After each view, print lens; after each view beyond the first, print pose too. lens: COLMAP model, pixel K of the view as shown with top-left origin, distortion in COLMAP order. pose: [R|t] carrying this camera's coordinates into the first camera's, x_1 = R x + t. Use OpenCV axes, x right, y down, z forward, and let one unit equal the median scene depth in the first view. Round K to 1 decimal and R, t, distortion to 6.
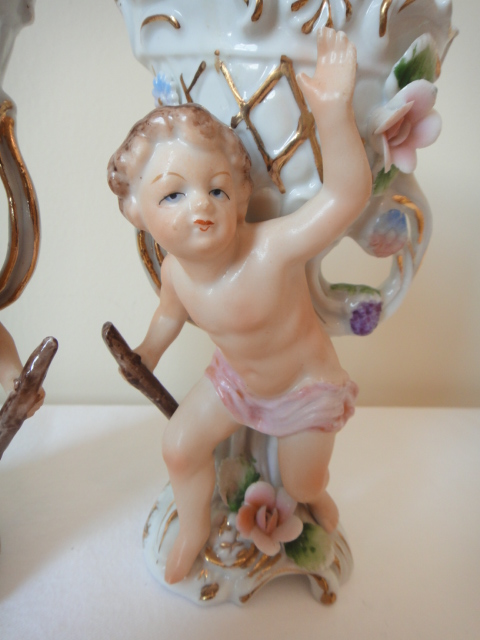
lens RADIAL K [[481.1, 0, 258.9], [0, 481.1, 319.4], [0, 0, 1]] dist [0.041649, -0.000492]
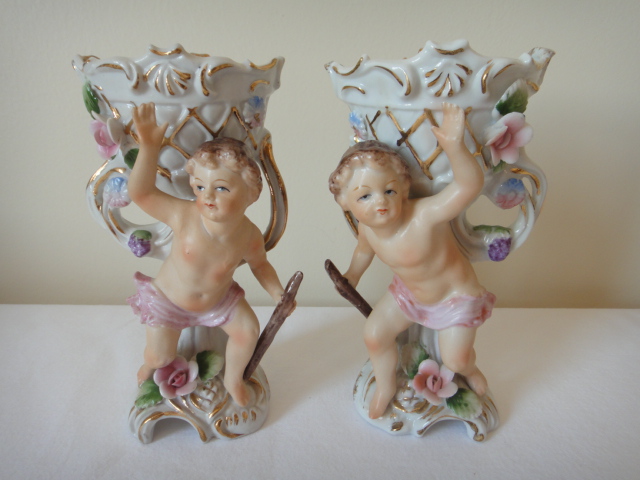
lens RADIAL K [[483.1, 0, 320.0], [0, 483.1, 240.0], [0, 0, 1]] dist [-0.004390, -0.000881]
pose [[0.964500, -0.033963, -0.261890, 0.096733], [0.046569, 0.998028, 0.042078, -0.133035], [0.259945, -0.052780, 0.964180, -0.600359]]
